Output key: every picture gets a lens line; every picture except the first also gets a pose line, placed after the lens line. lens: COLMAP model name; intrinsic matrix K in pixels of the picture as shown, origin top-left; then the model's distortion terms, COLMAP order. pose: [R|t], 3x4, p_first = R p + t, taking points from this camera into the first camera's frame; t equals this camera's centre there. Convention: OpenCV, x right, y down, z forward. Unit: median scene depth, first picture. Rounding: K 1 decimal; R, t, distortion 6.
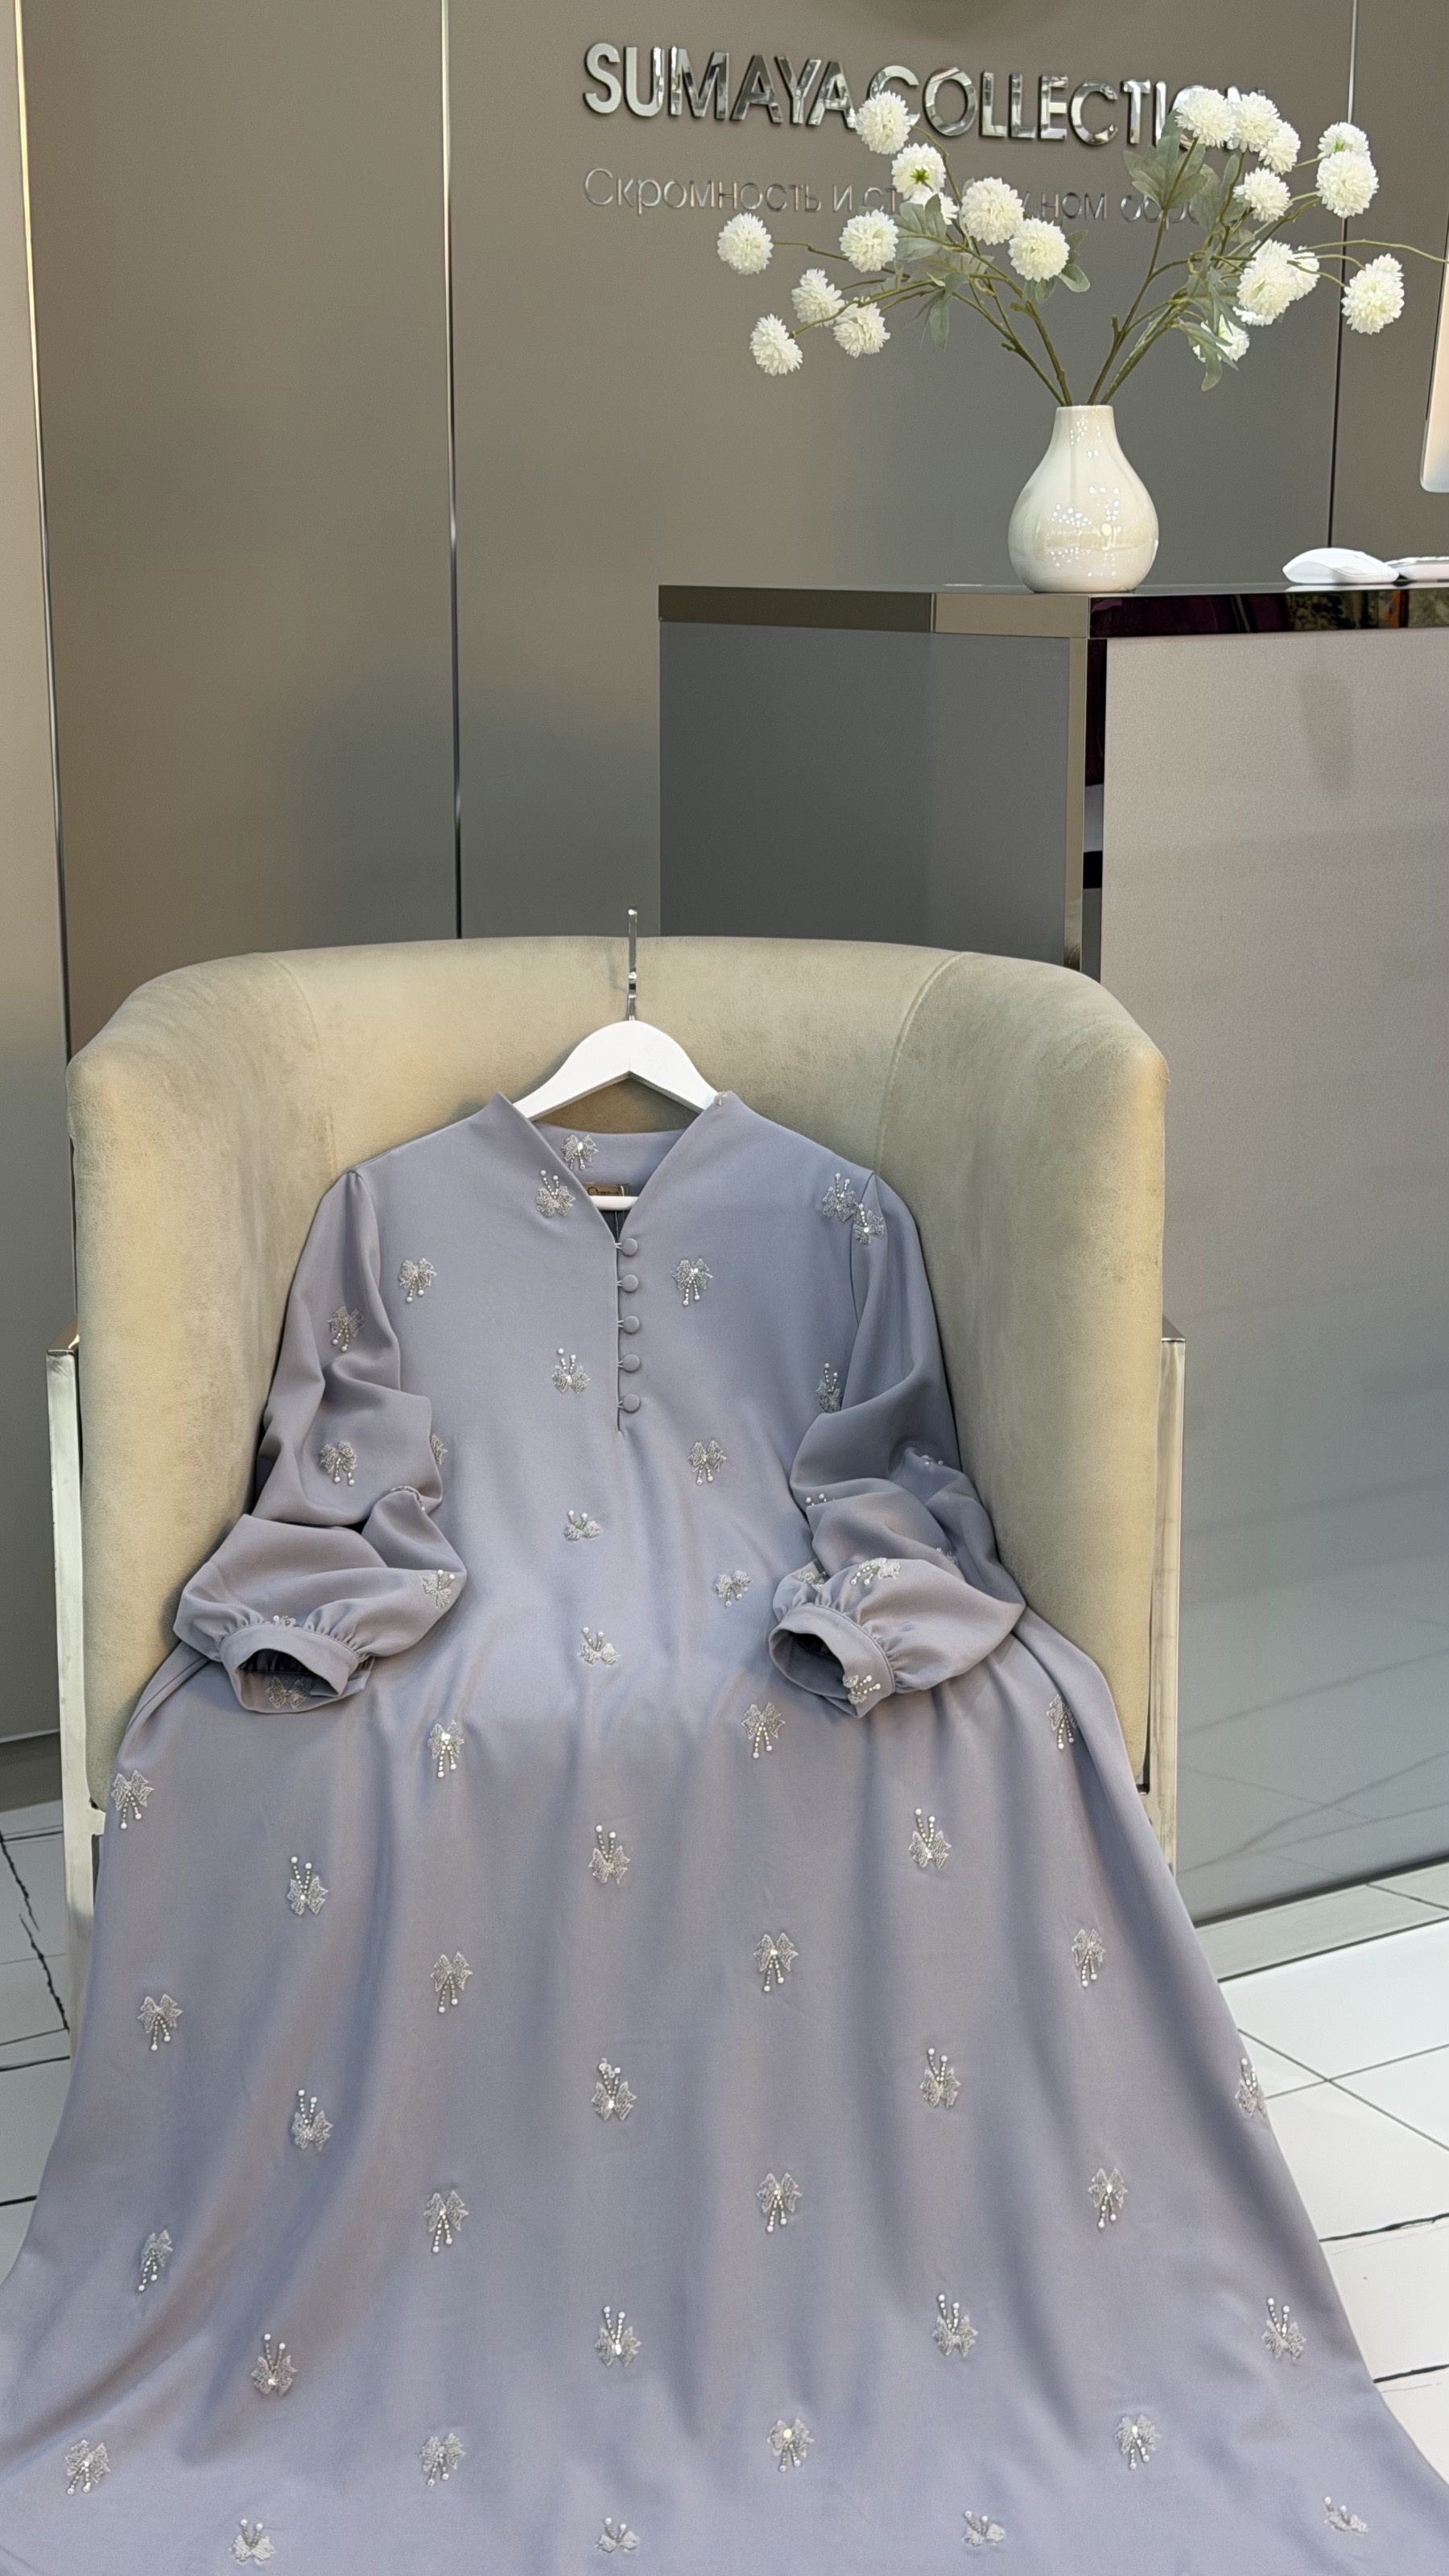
lens RADIAL K [[3596.8, 0, 714.9], [0, 3596.8, 1292.6], [0, 0, 1]] dist [0.126282, 0.000000]
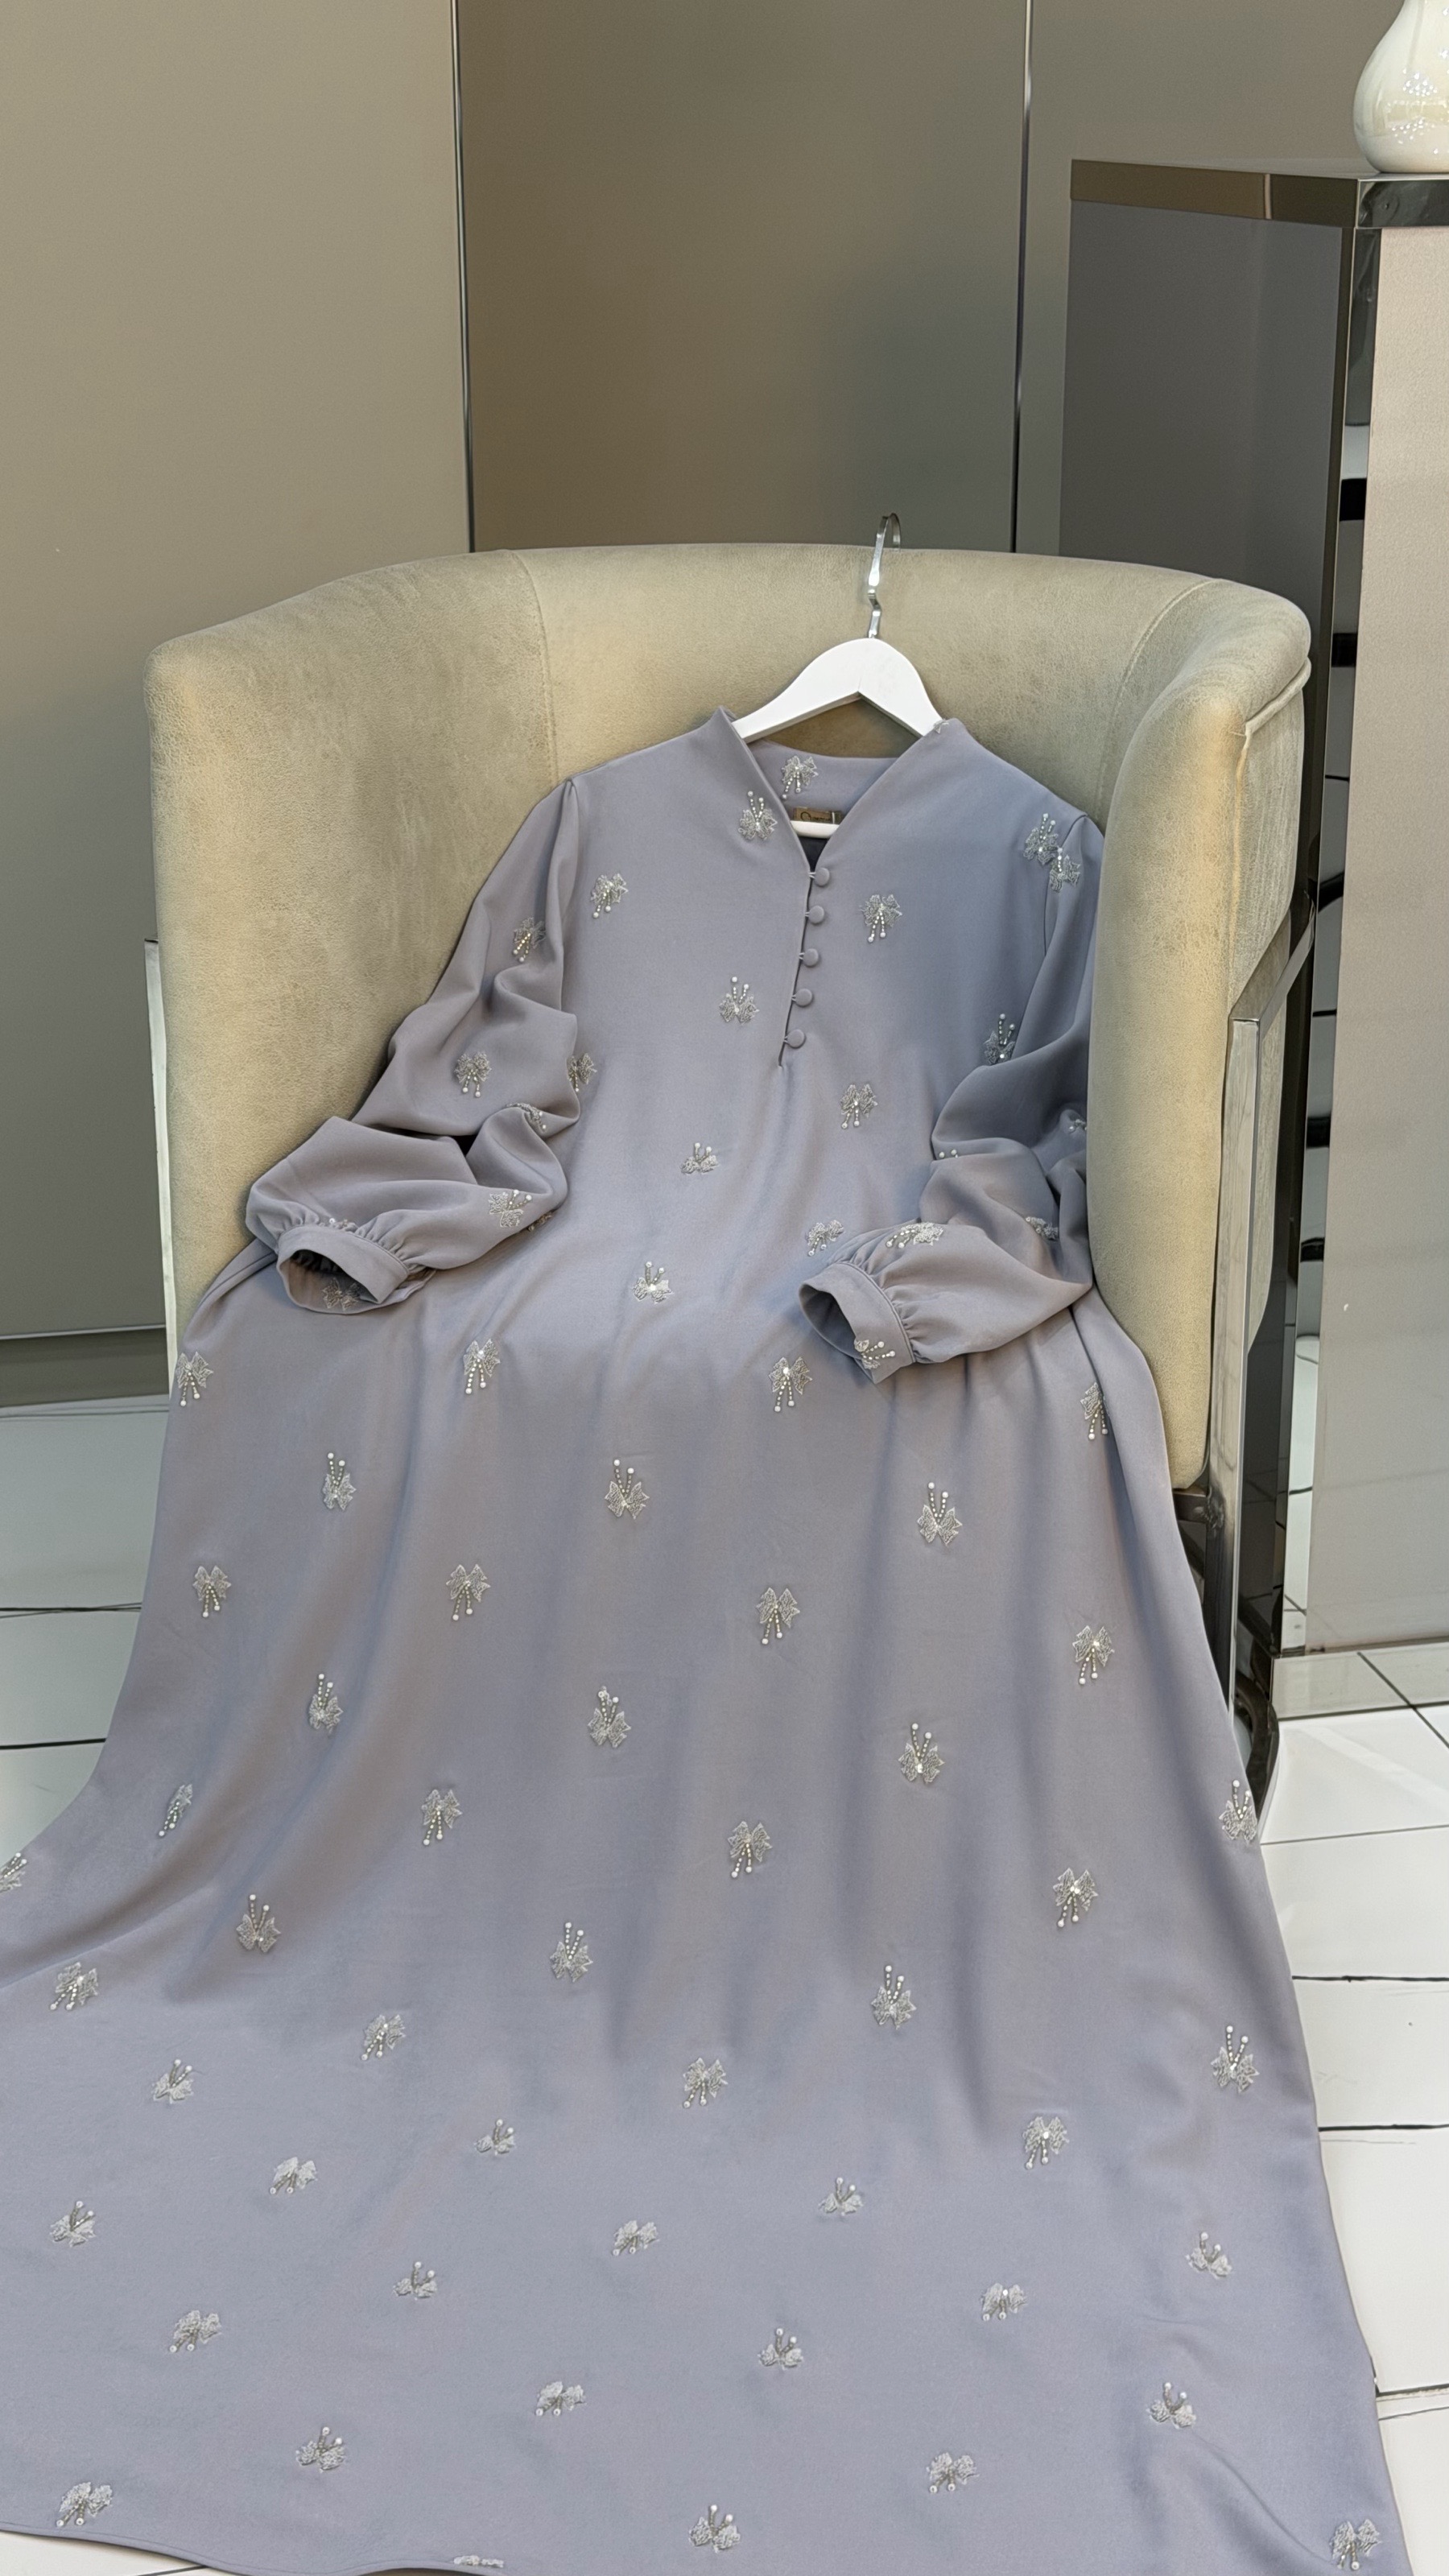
lens RADIAL K [[3596.8, 0, 721.4], [0, 3596.8, 1290.7], [0, 0, 1]] dist [0.126282, 0.000000]
pose [[0.943500, 0.106345, -0.313846, 0.302125], [-0.069748, 0.989620, 0.125649, -0.025409], [0.323950, -0.096660, 0.941123, 0.077717]]
